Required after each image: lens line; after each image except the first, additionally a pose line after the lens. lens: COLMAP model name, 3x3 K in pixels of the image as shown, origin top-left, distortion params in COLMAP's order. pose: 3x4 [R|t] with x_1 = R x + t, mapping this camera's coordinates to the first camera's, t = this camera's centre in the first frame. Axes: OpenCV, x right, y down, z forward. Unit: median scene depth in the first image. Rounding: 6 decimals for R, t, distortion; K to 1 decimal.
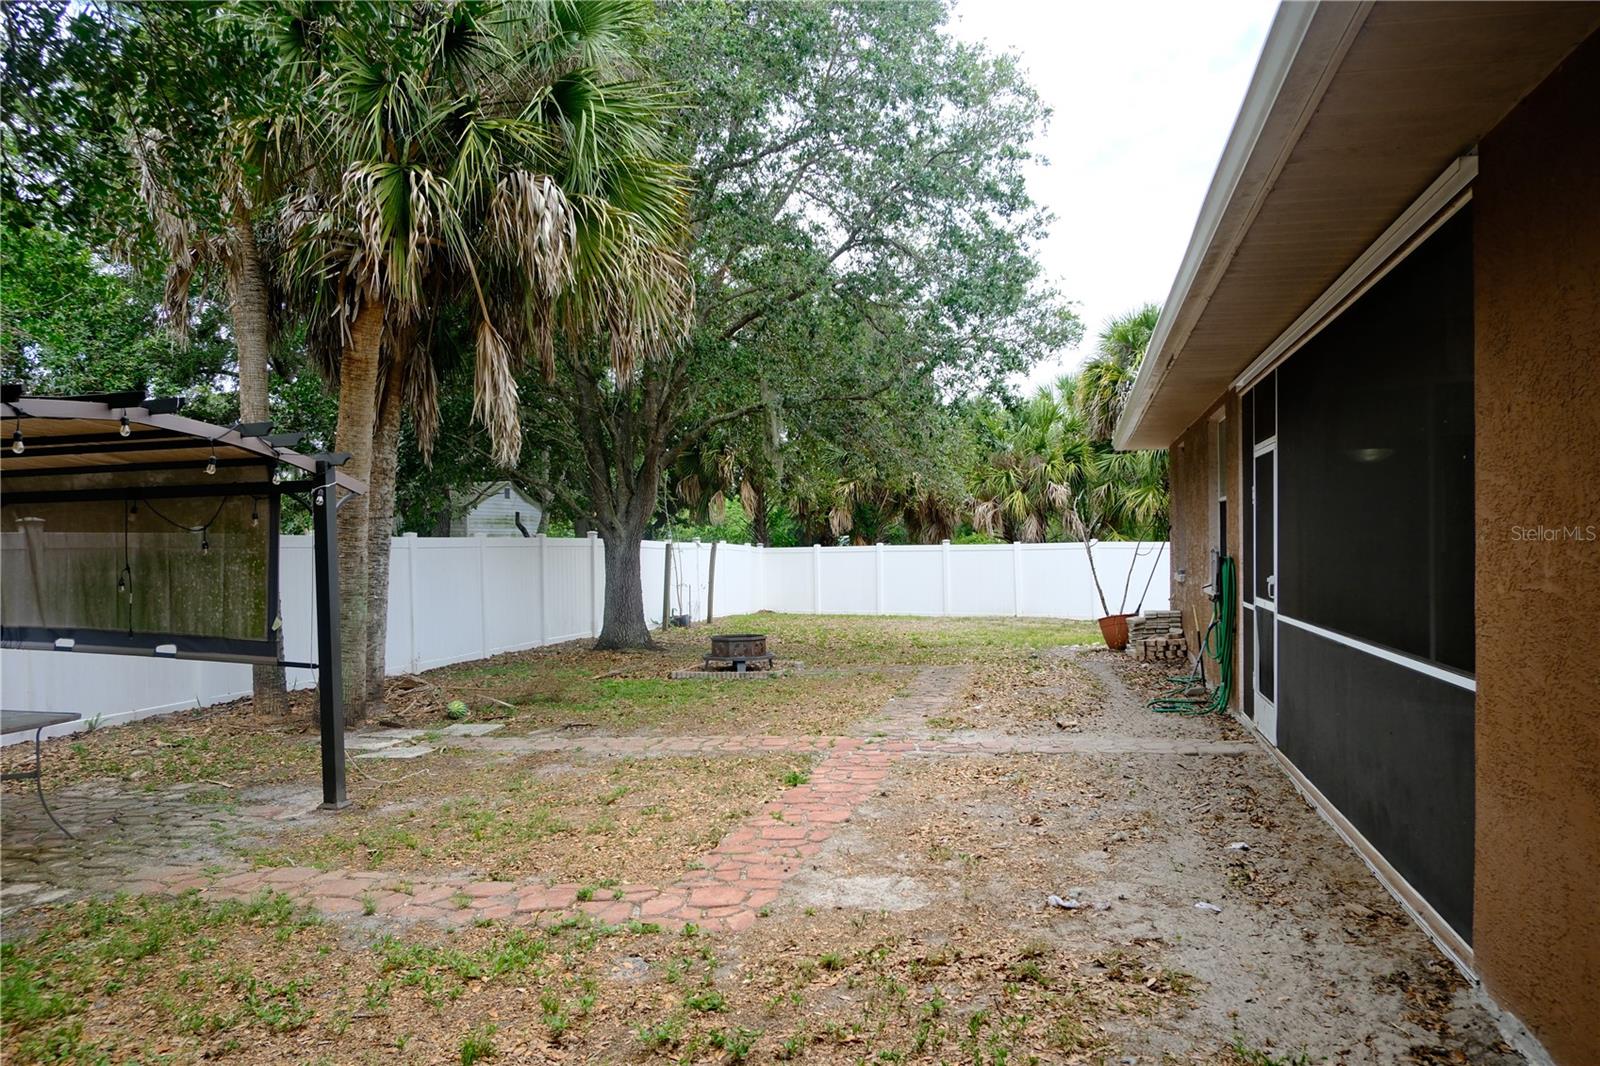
lens RADIAL K [[1150.6, 0, 793.8], [0, 1150.6, 541.2], [0, 0, 1]] dist [-0.023716, -0.000266]
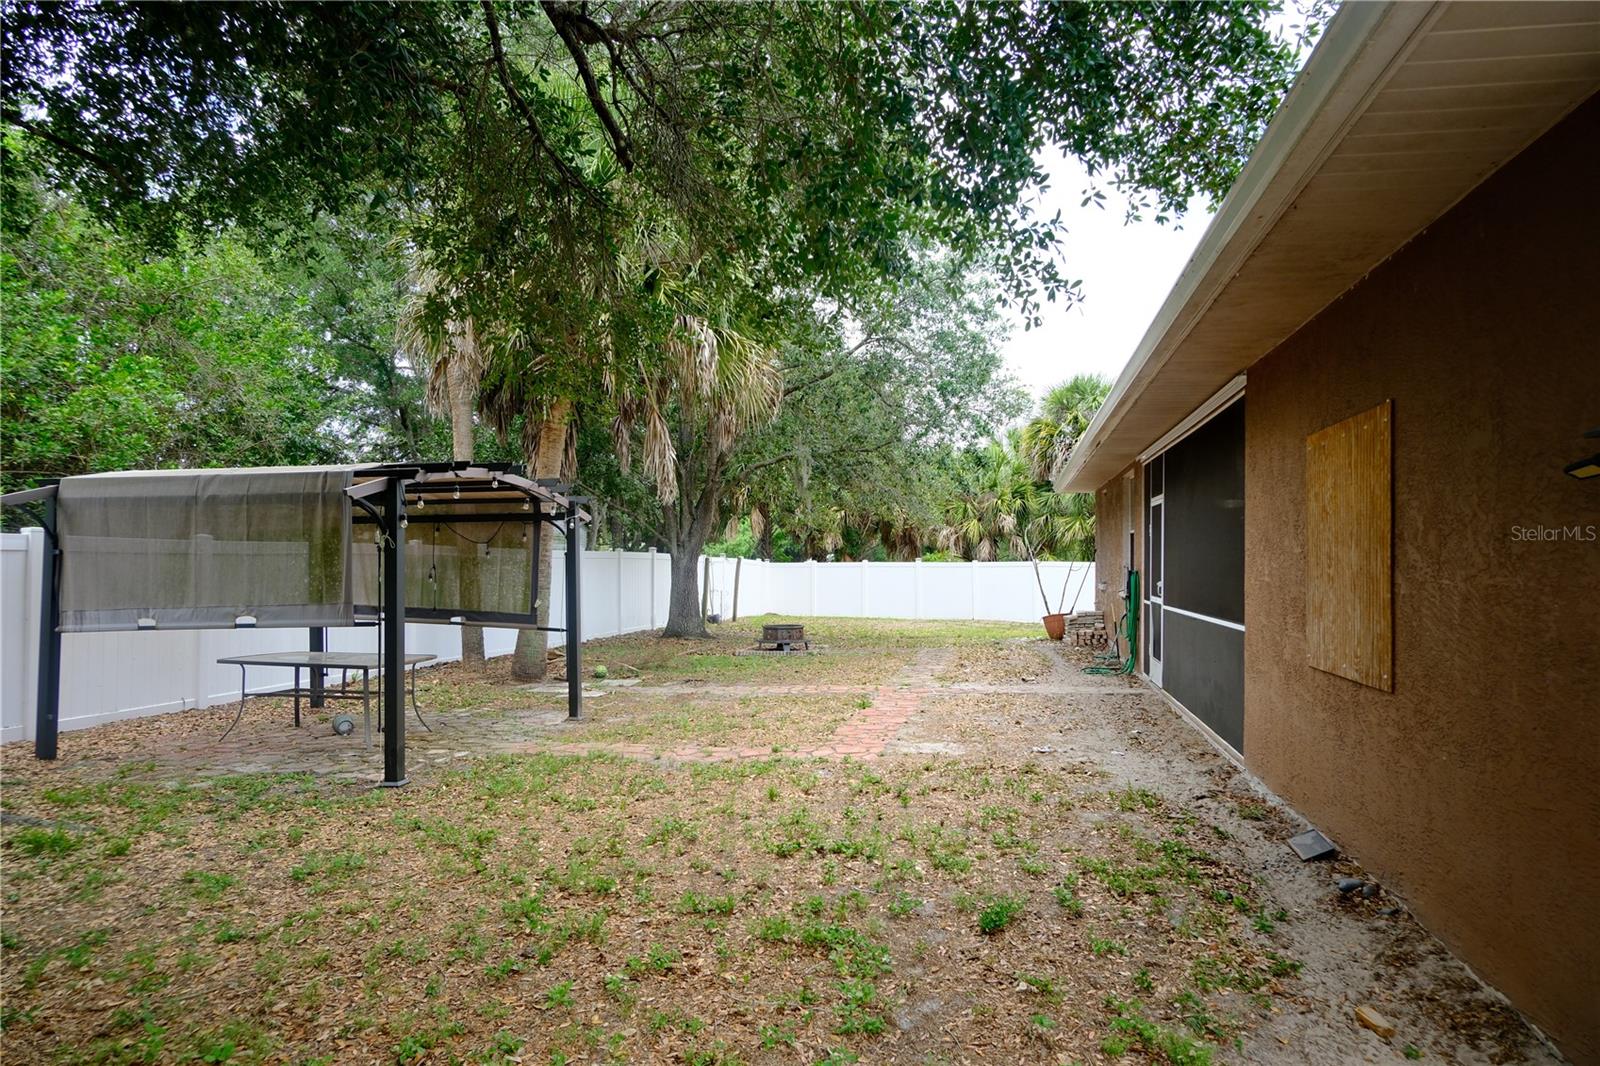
lens RADIAL K [[1000.0, 0, 807.1], [0, 1000.0, 535.4], [0, 0, 1]] dist [-0.018681, 0.008501]
pose [[0.999181, 0.015236, 0.037480, -0.072038], [-0.014360, 0.999620, -0.023545, 0.003160], [-0.037824, 0.022988, 0.999020, -0.210270]]
